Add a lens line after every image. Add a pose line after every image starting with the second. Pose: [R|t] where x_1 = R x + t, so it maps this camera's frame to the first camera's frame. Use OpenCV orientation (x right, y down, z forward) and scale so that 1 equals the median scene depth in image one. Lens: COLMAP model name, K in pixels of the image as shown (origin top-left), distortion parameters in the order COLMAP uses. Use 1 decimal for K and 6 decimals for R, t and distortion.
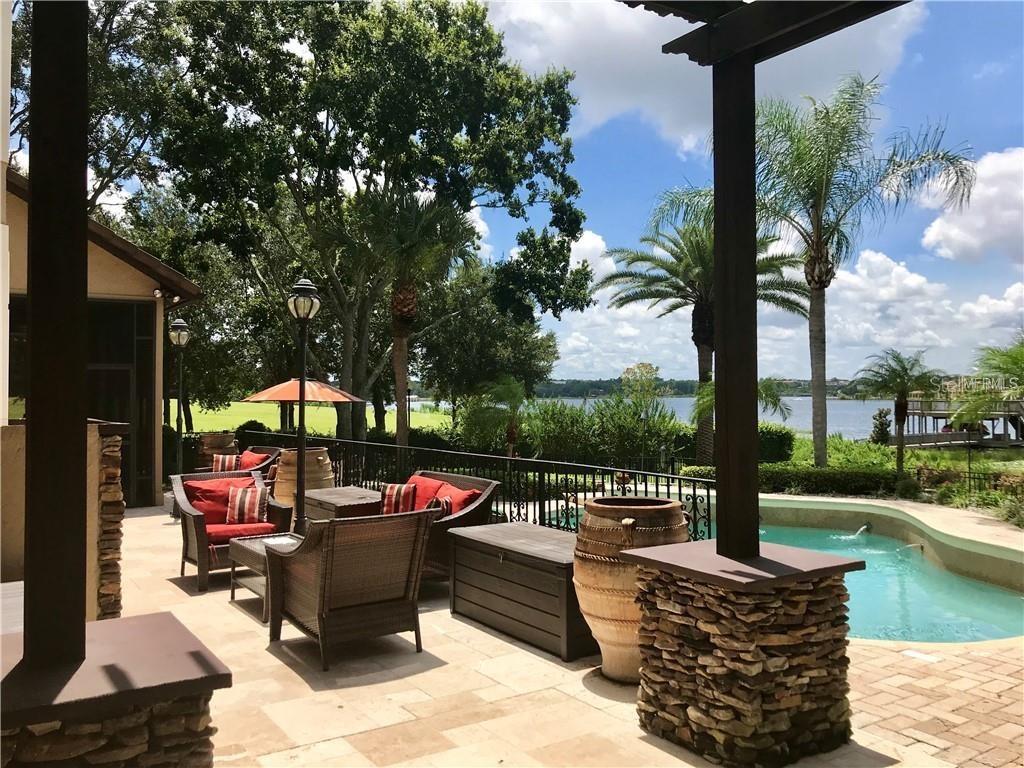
lens RADIAL K [[875.2, 0, 512.0], [0, 875.2, 384.0], [0, 0, 1]] dist [-0.010739, 0.002954]
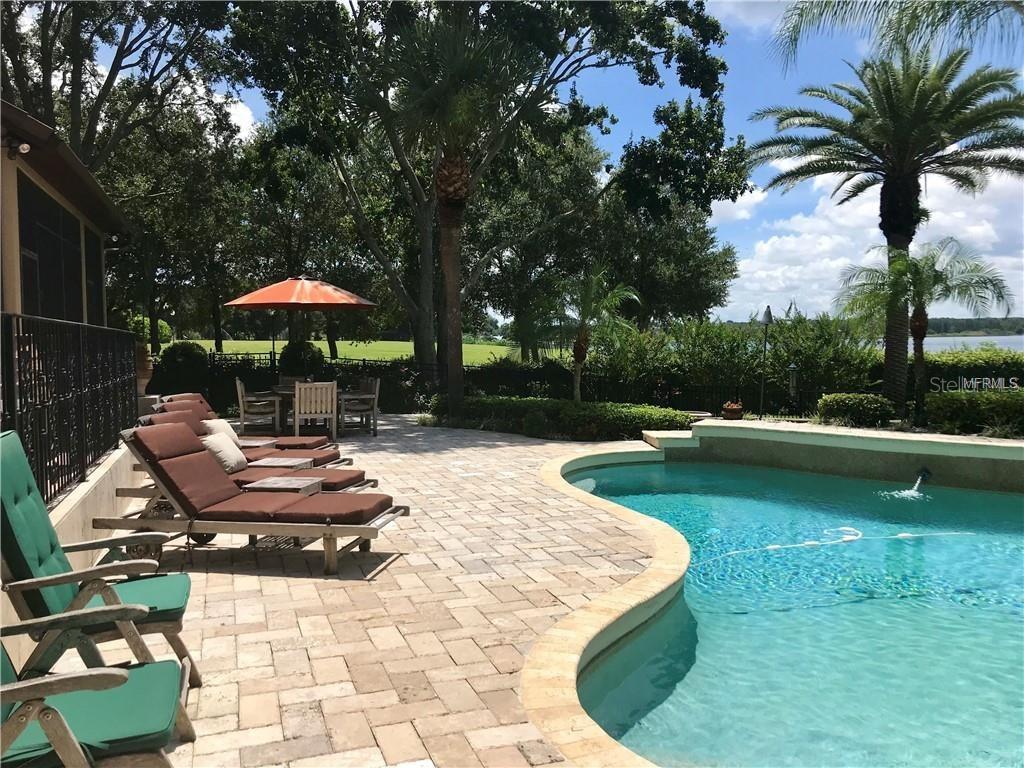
lens RADIAL K [[875.2, 0, 512.0], [0, 875.2, 384.0], [0, 0, 1]] dist [-0.010739, 0.002954]
pose [[0.963379, 0.002613, -0.268131, 0.096861], [0.013163, 0.998286, 0.057021, 0.030289], [0.267820, -0.058462, 0.961694, 0.195566]]
